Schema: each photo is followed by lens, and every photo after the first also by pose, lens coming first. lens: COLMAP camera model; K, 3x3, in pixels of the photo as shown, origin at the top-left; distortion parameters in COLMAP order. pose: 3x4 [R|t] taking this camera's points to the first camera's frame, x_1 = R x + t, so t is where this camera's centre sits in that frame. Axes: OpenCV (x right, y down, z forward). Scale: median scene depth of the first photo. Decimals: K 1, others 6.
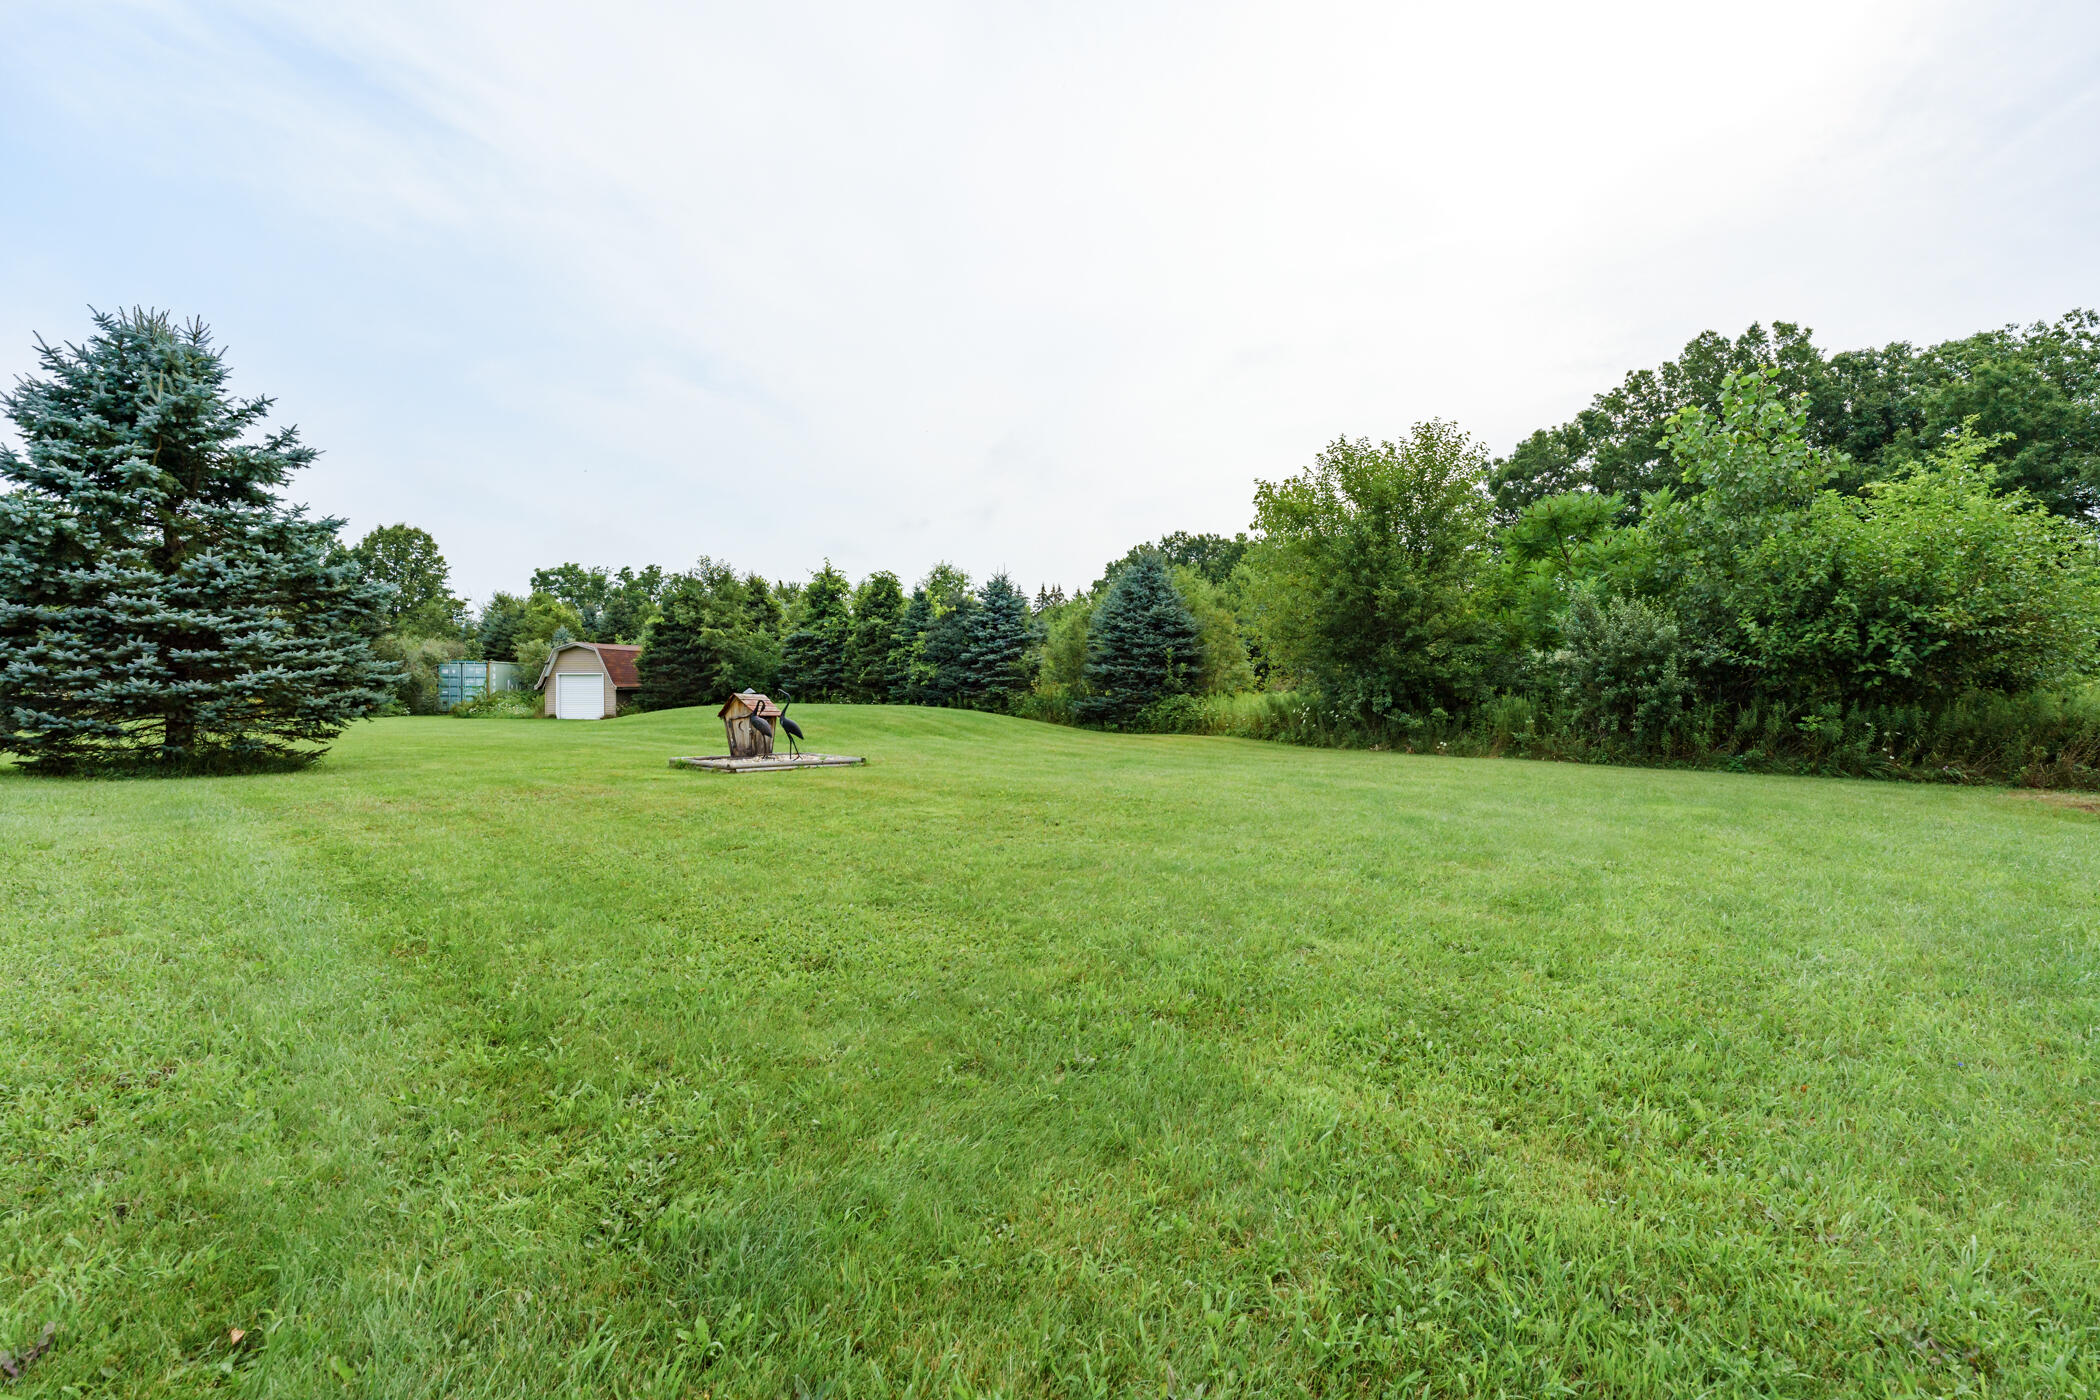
lens RADIAL K [[926.2, 0, 1044.3], [0, 926.2, 704.8], [0, 0, 1]] dist [-0.002571, -0.000398]
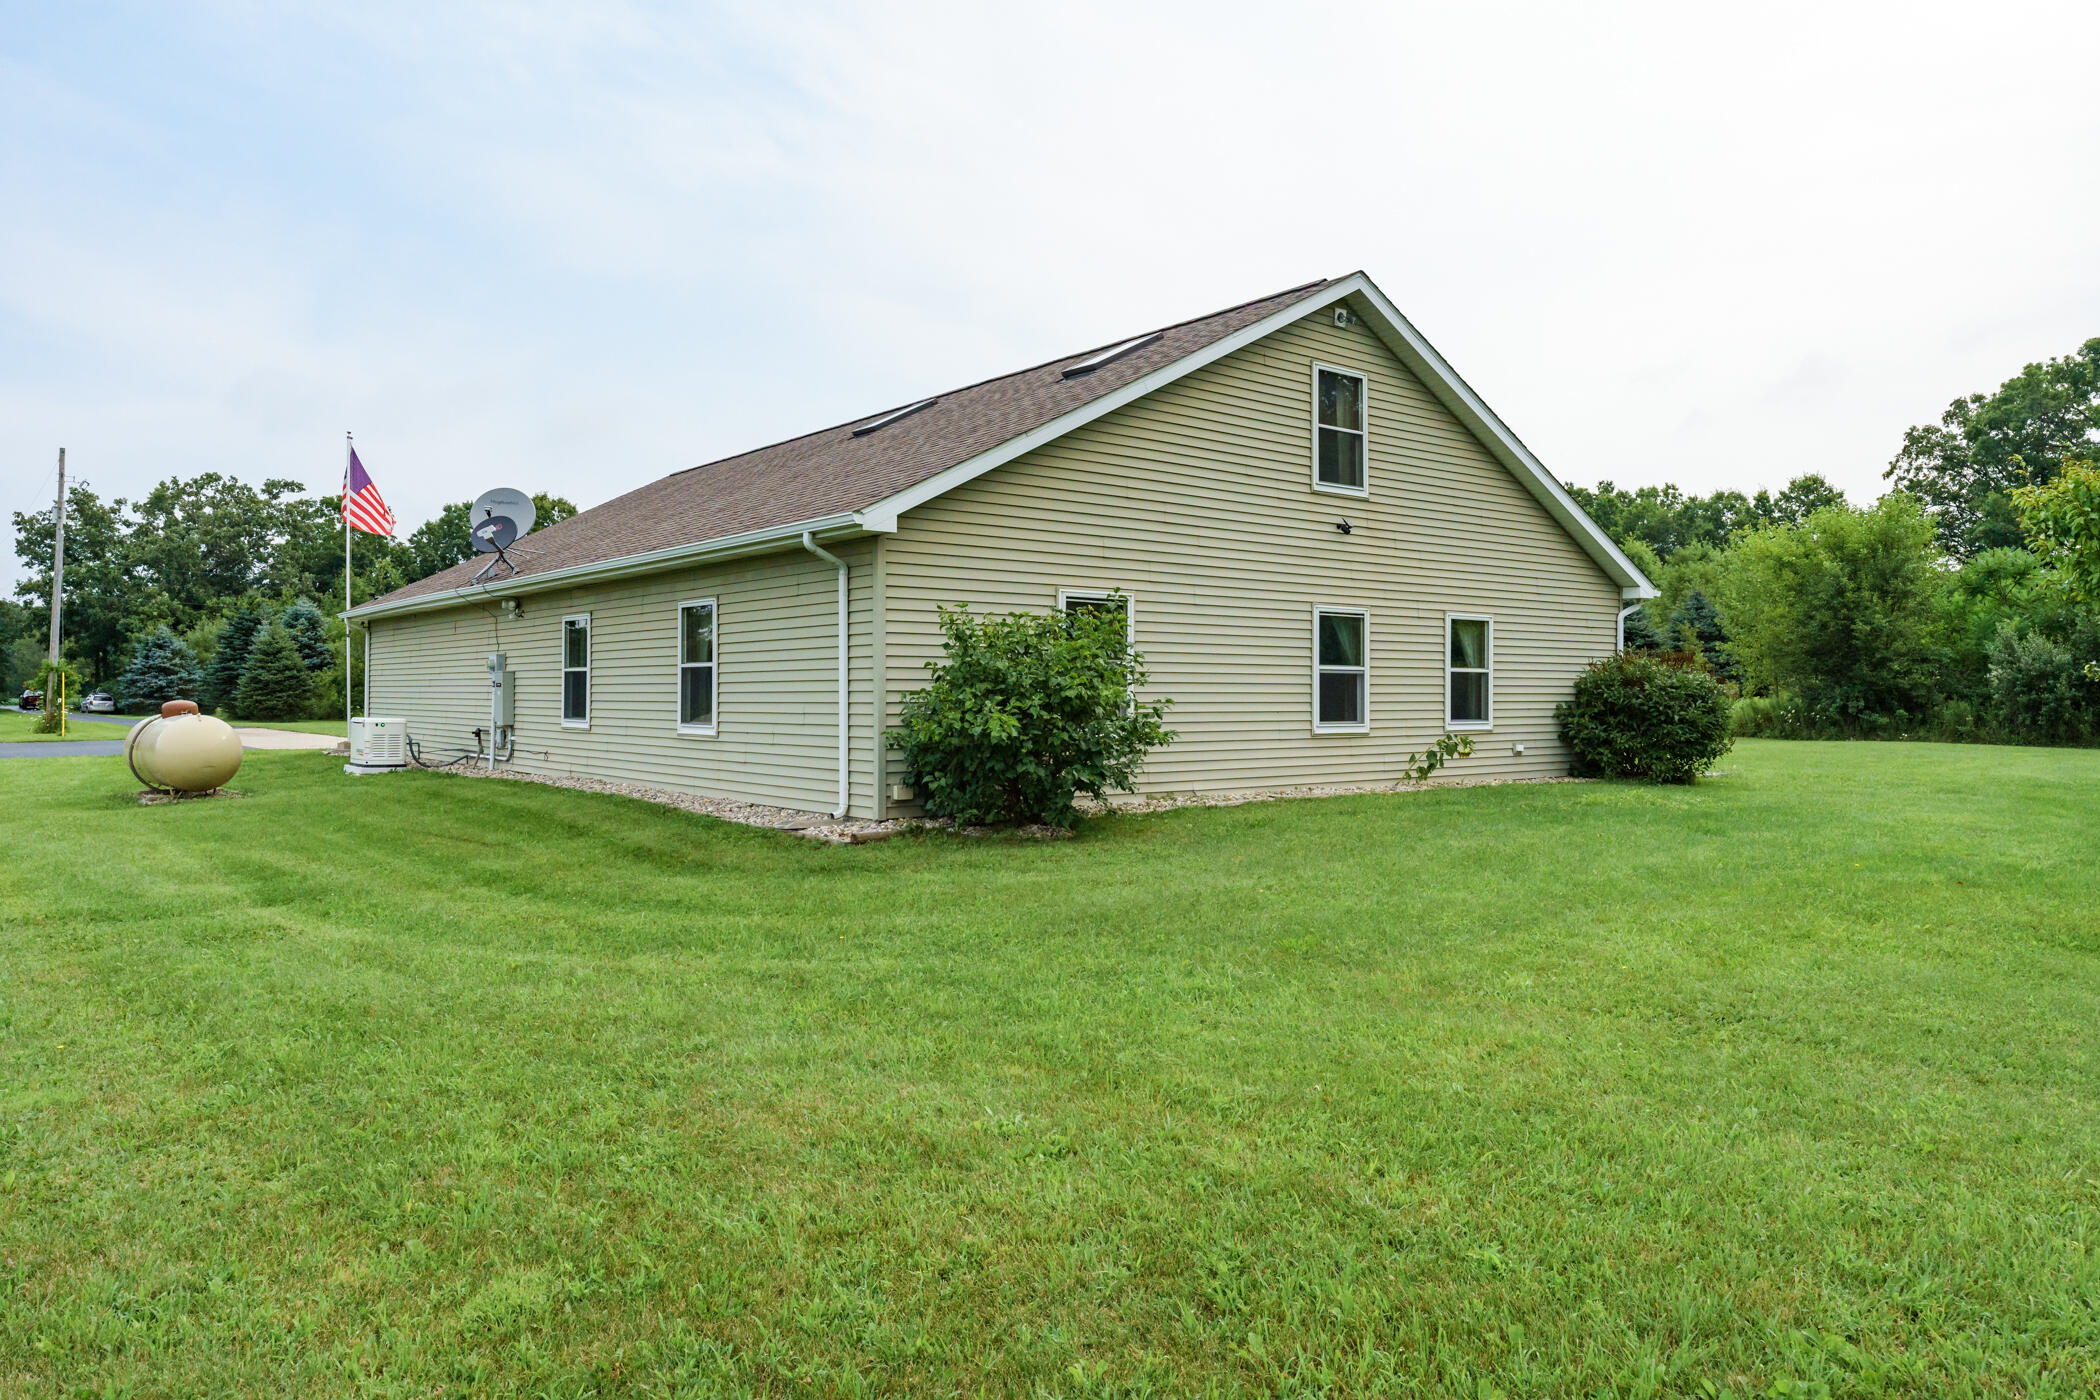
lens RADIAL K [[1380.3, 0, 1054.9], [0, 1380.3, 694.9], [0, 0, 1]] dist [0.000375, -0.004867]
pose [[0.989629, 0.000467, -0.143645, -0.331589], [-0.002712, 0.999877, -0.015435, 0.010534], [0.143620, 0.015664, 0.989509, -0.765131]]
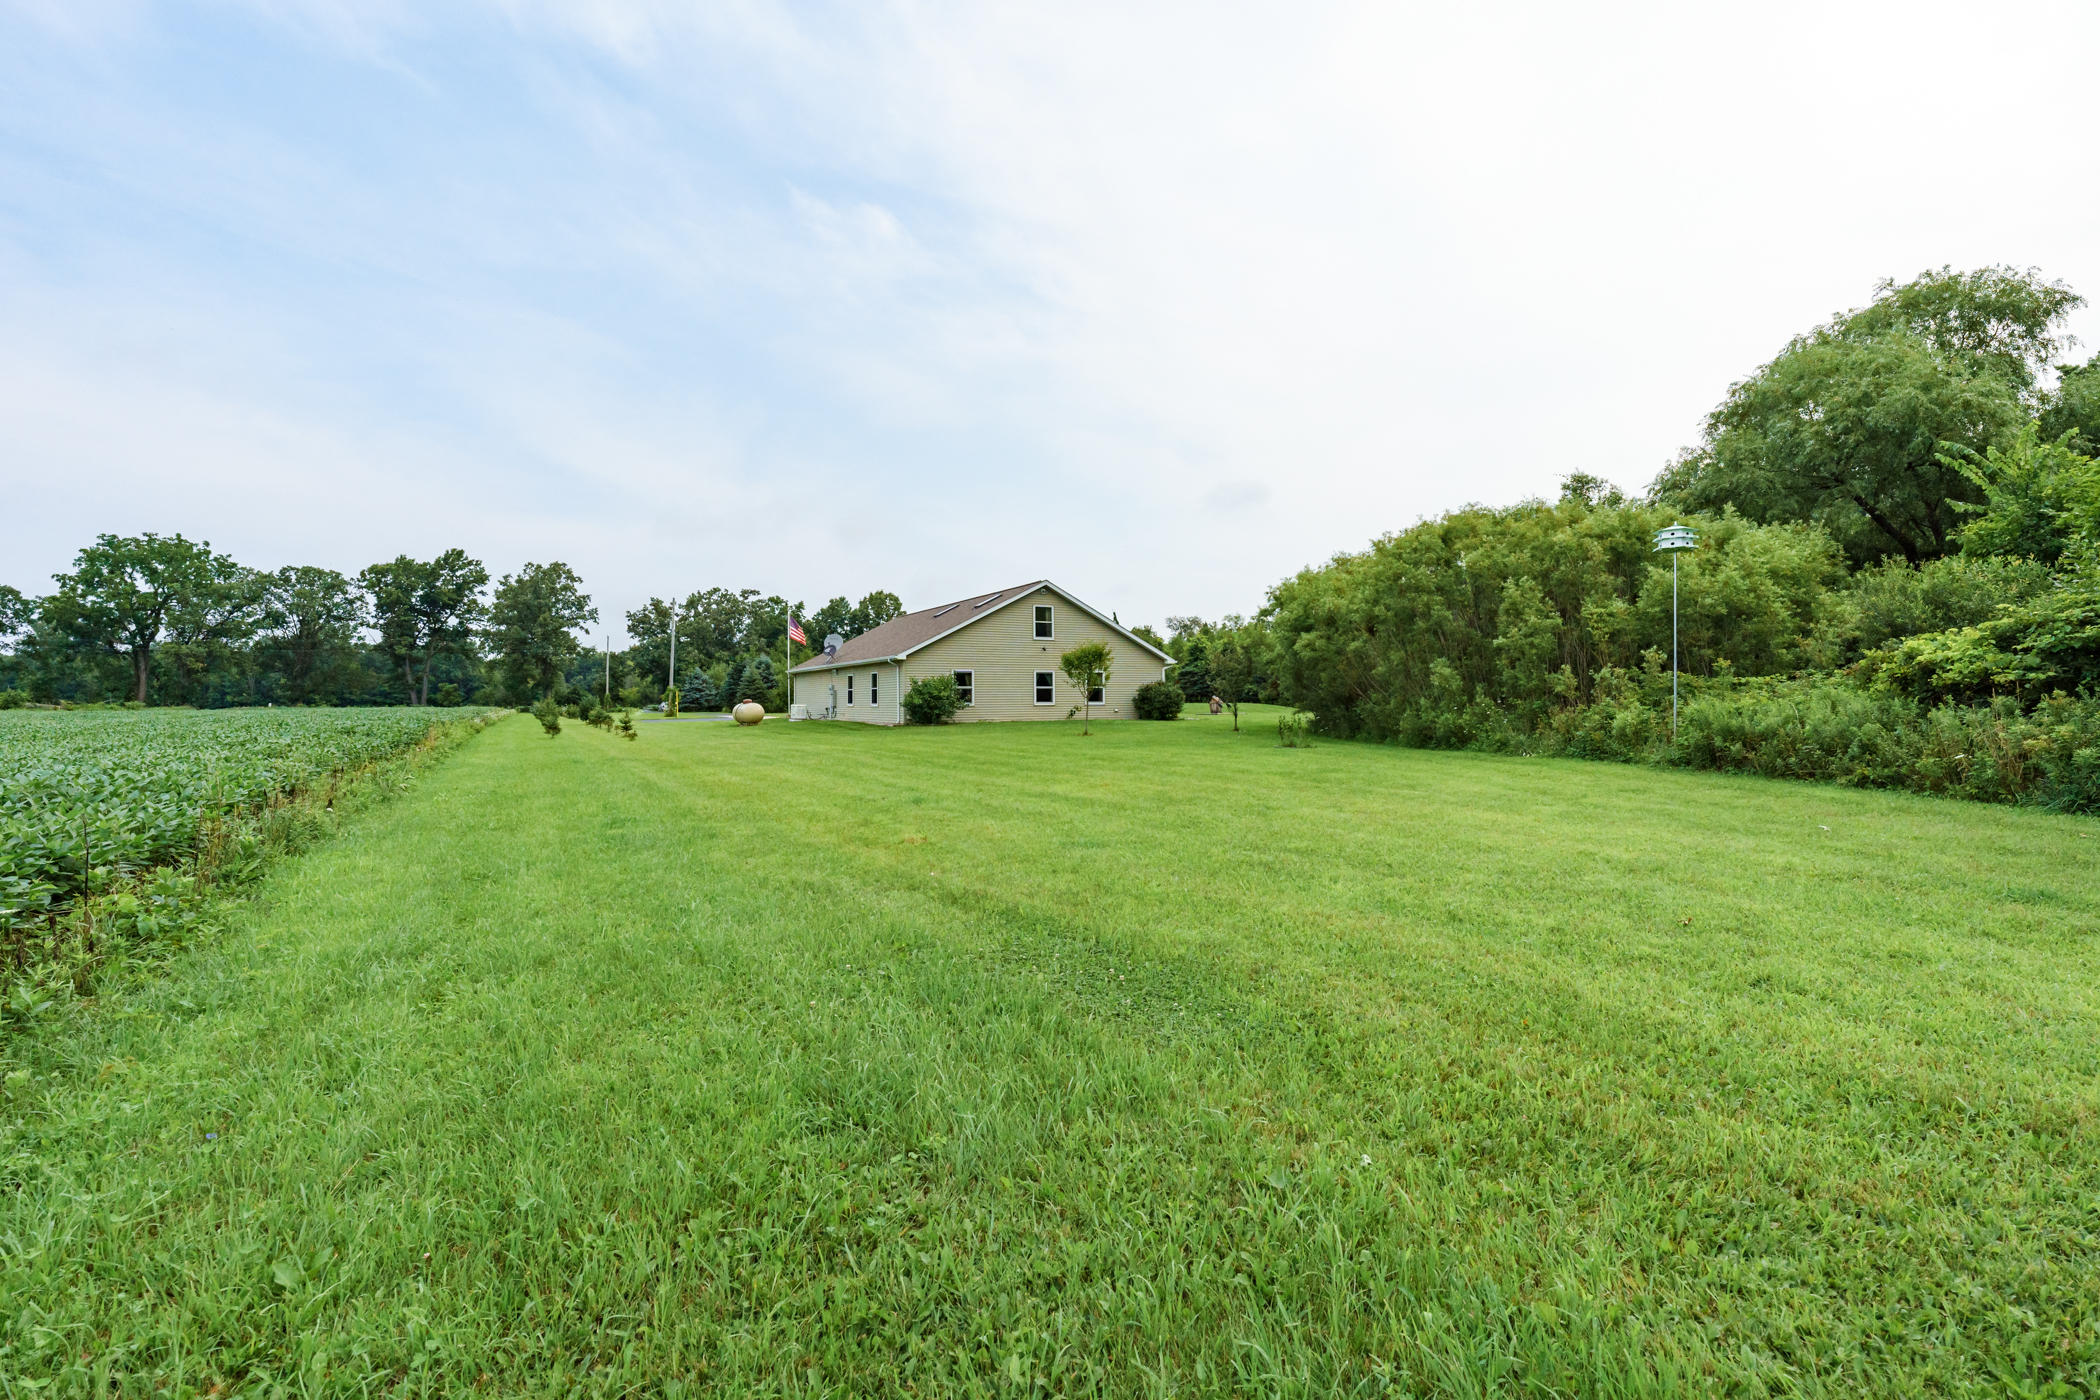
lens RADIAL K [[926.2, 0, 1053.4], [0, 926.2, 702.5], [0, 0, 1]] dist [-0.002571, -0.000398]
pose [[0.946060, -0.007855, -0.323897, 0.129070], [0.004087, 0.999916, -0.012313, 0.029190], [0.323966, 0.010325, 0.946012, -1.444128]]
